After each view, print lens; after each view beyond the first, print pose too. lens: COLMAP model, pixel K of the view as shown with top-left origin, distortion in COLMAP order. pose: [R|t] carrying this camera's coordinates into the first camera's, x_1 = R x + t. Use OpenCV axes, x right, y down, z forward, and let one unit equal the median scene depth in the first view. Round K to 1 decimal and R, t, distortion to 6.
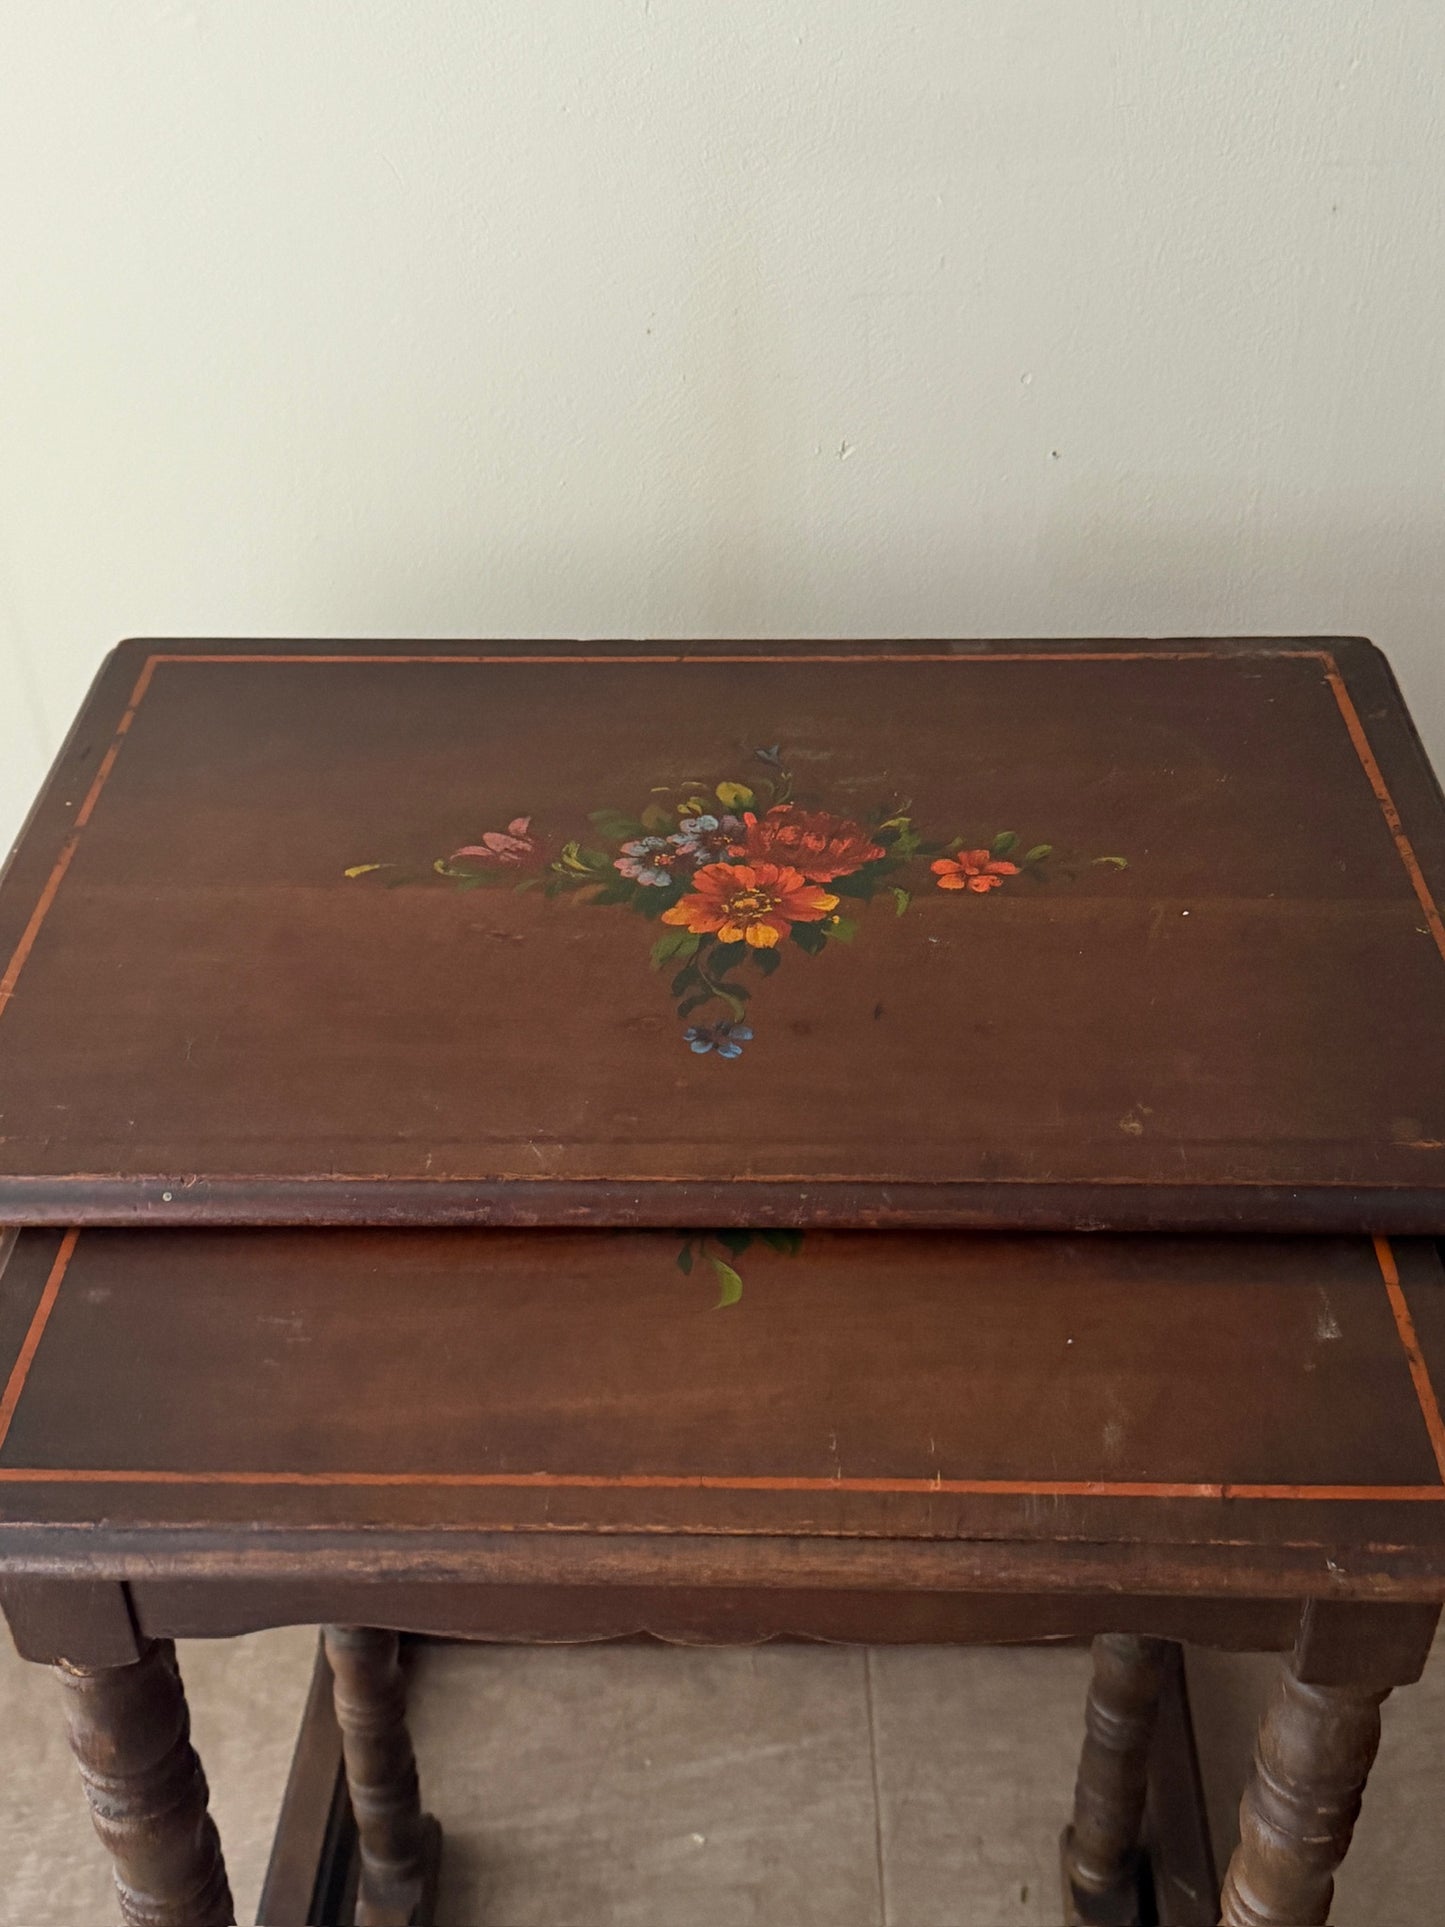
lens RADIAL K [[2237.3, 0, 717.3], [0, 2237.3, 958.8], [0, 0, 1]] dist [0.166425, -0.361840]
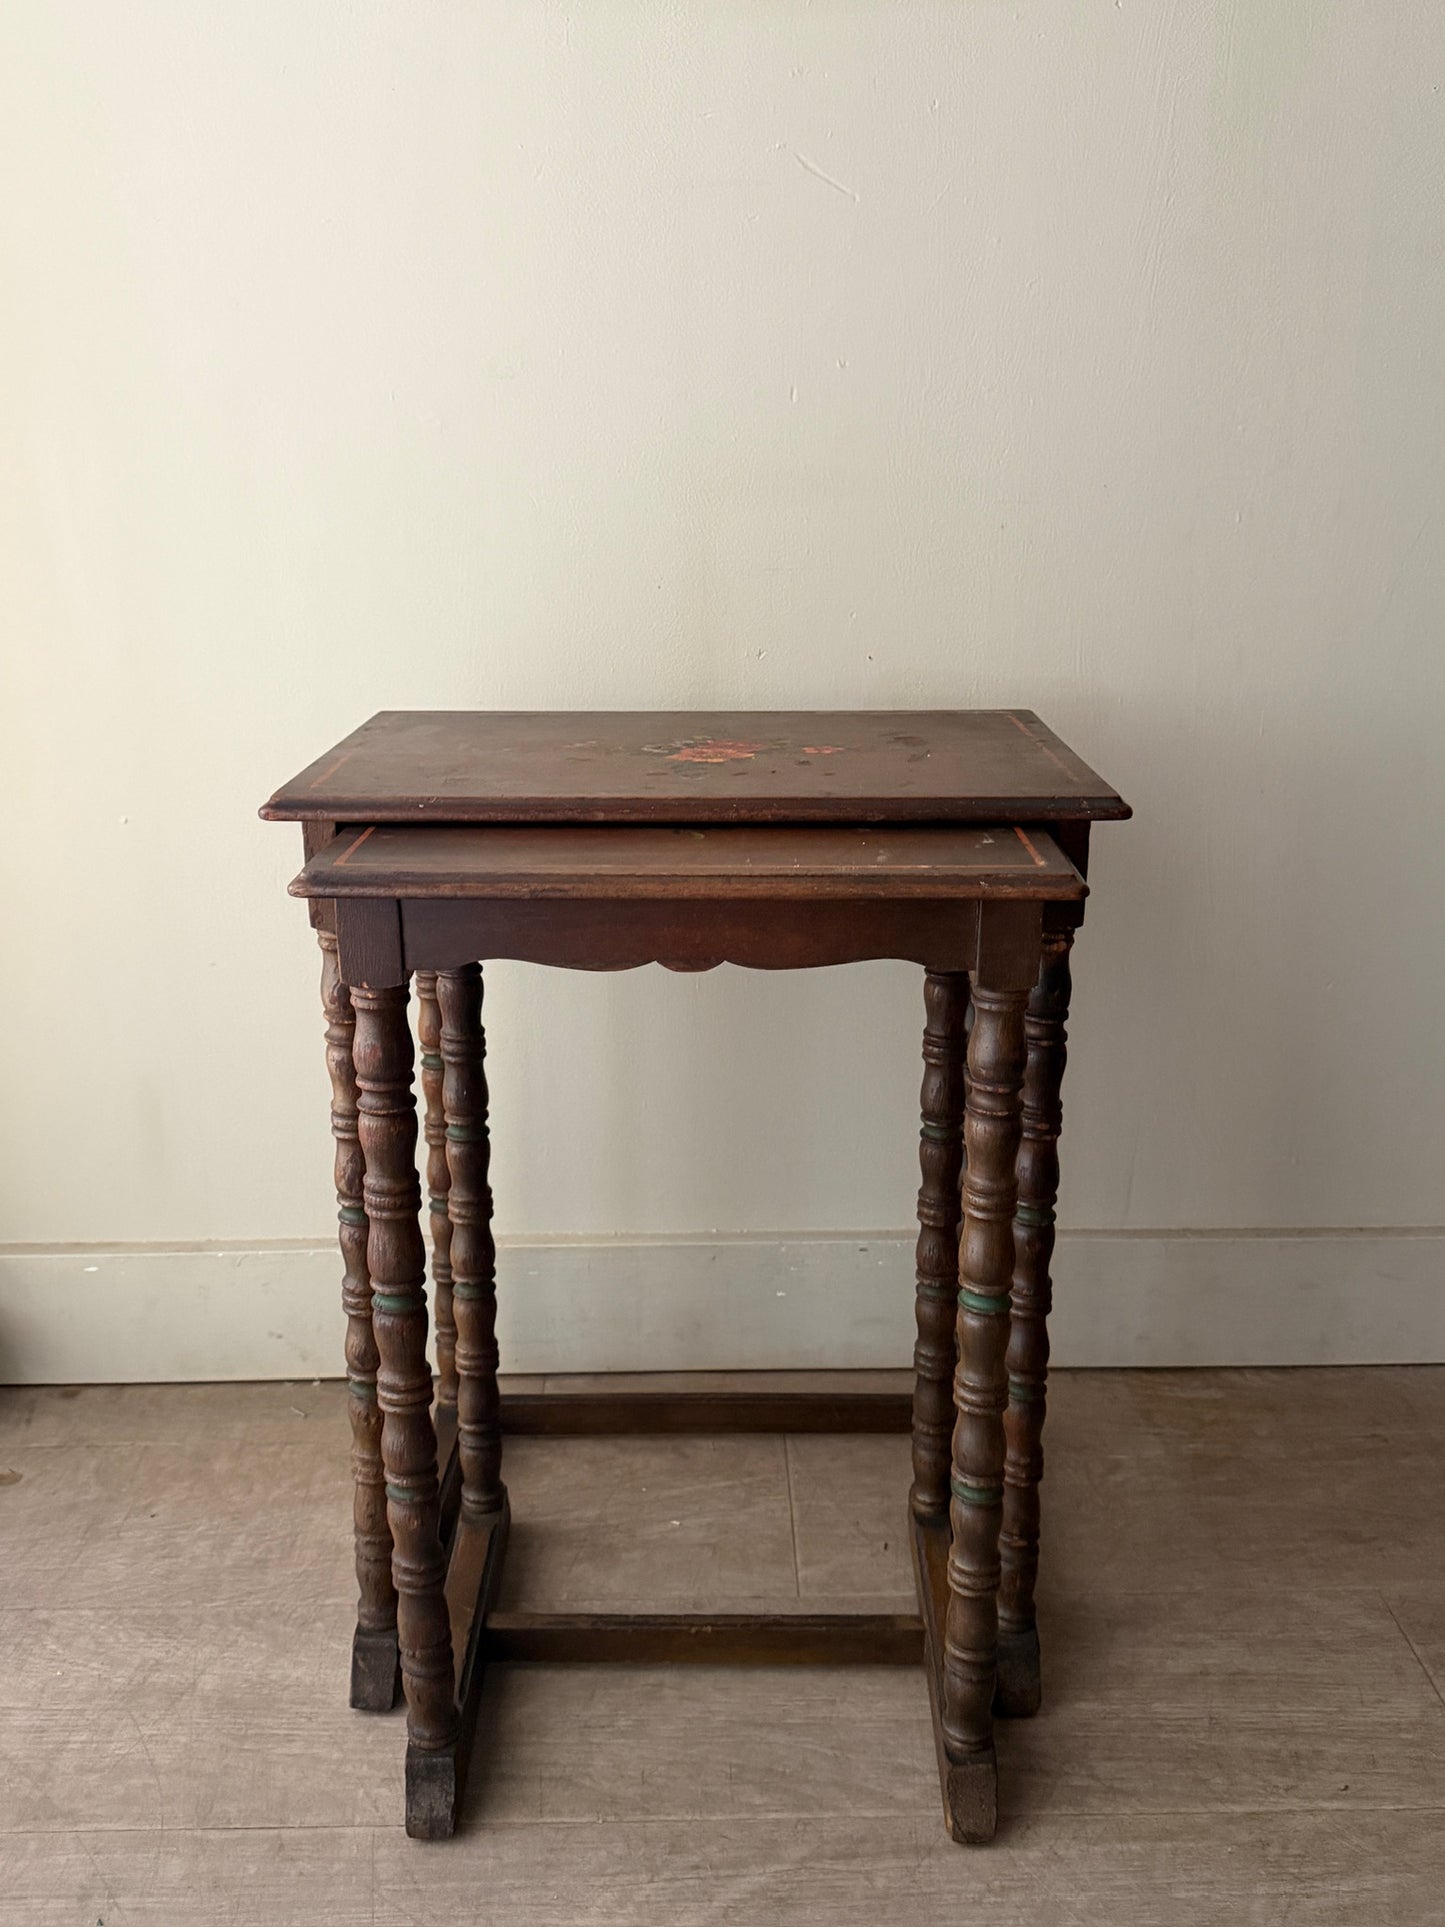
lens RADIAL K [[1661.4, 0, 728.1], [0, 1661.4, 968.9], [0, 0, 1]] dist [0.142550, -0.272997]
pose [[0.999768, 0.005925, 0.020711, 0.001311], [0.001181, 0.944917, -0.327308, 0.619424], [-0.021509, 0.327257, 0.944691, -0.315542]]
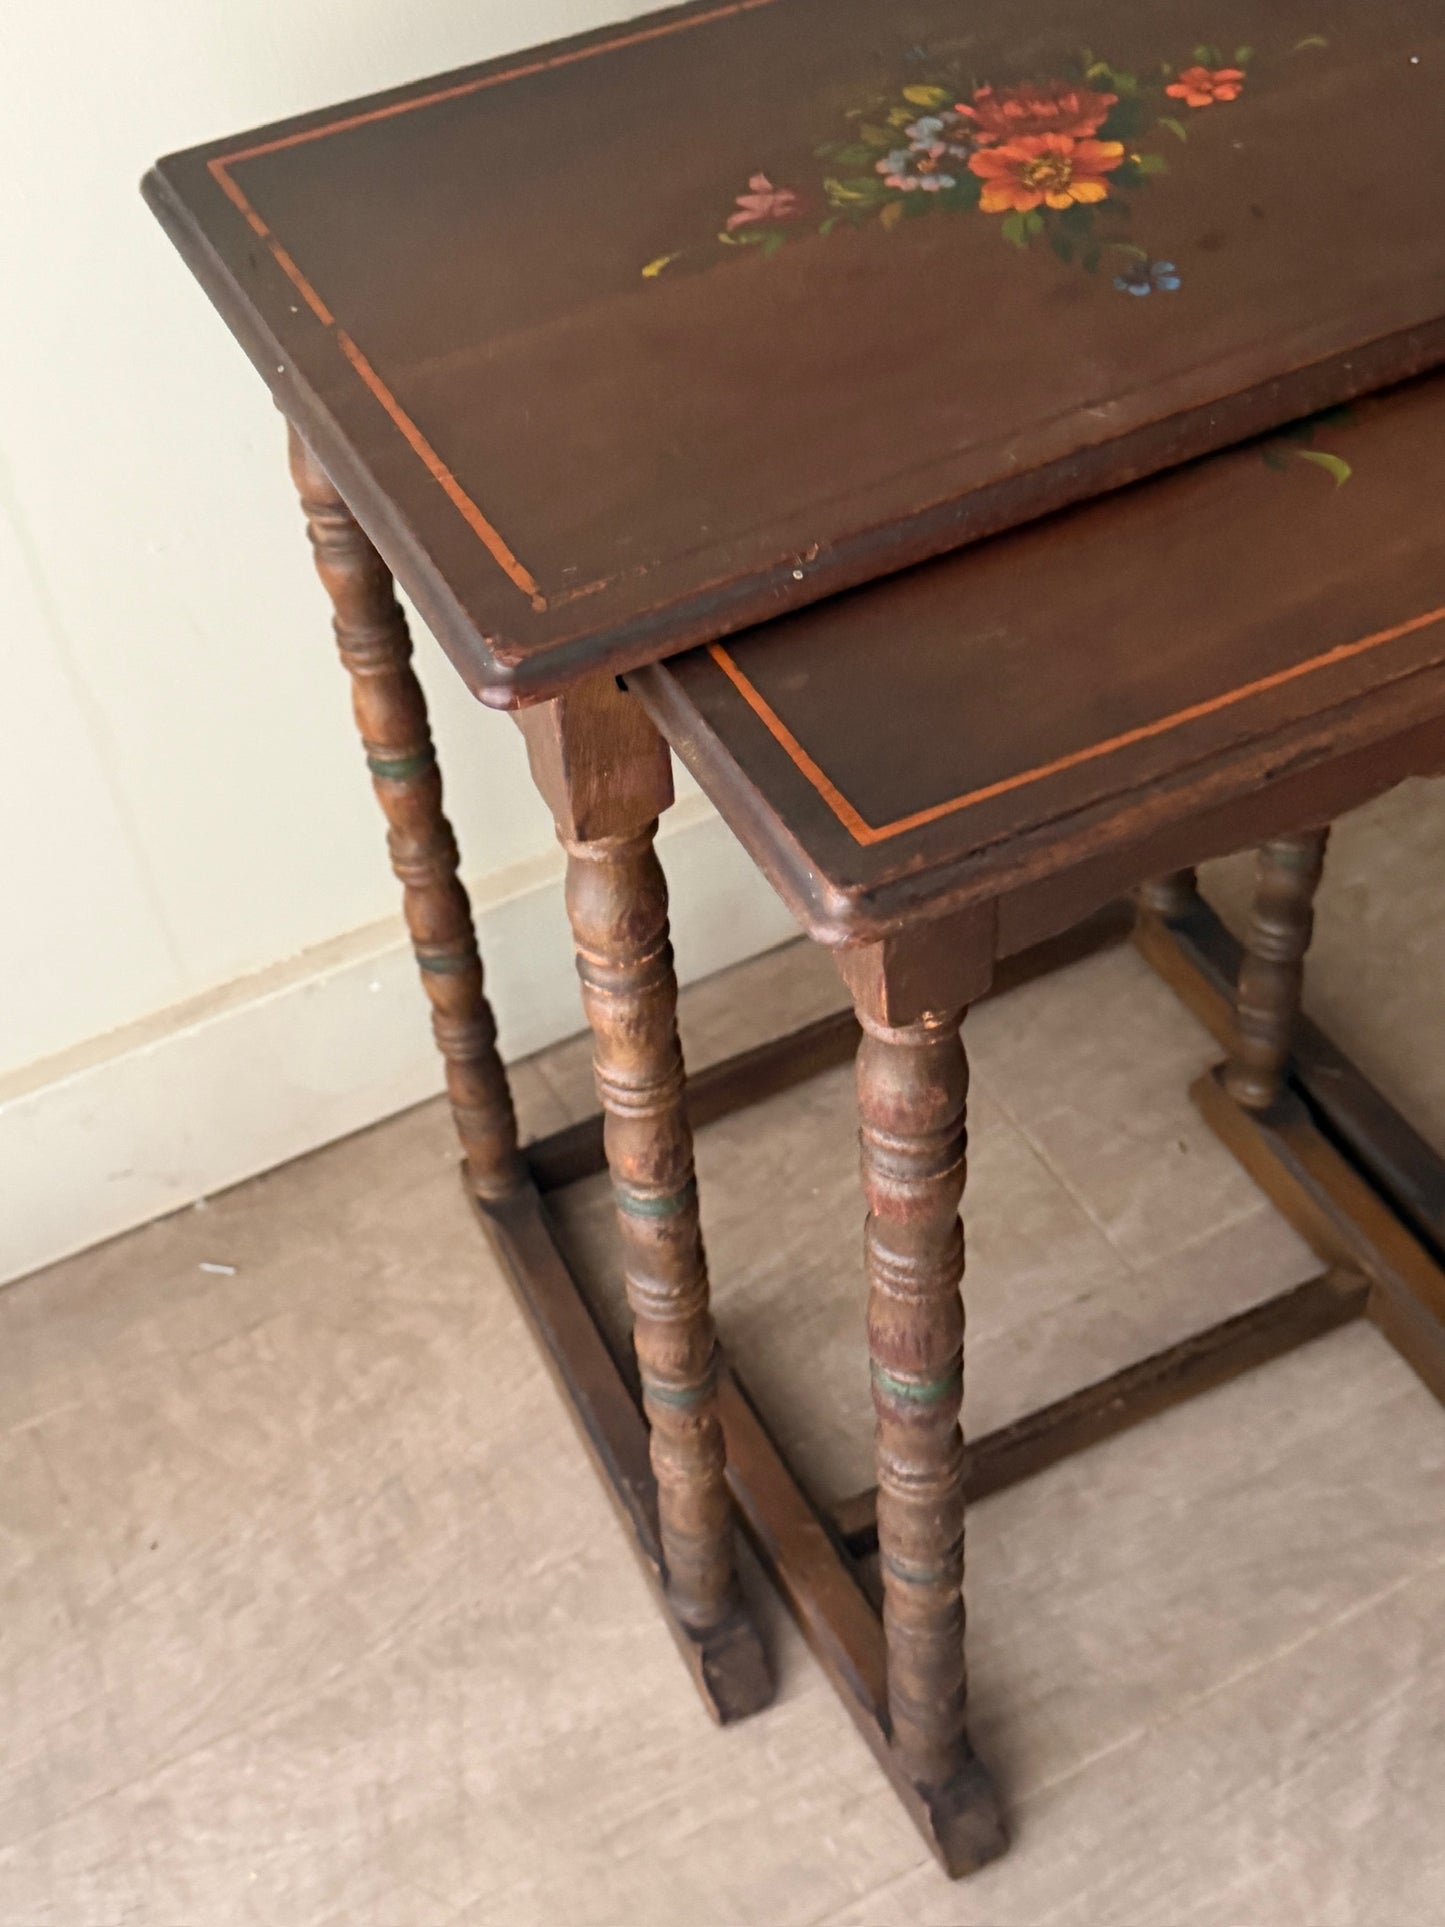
lens RADIAL K [[2237.3, 0, 717.3], [0, 2237.3, 958.8], [0, 0, 1]] dist [0.166425, -0.361840]
pose [[0.884489, -0.371472, 0.282290, -0.510848], [0.322304, 0.923953, 0.205988, 0.041168], [-0.337342, -0.091211, 0.936953, 0.082487]]
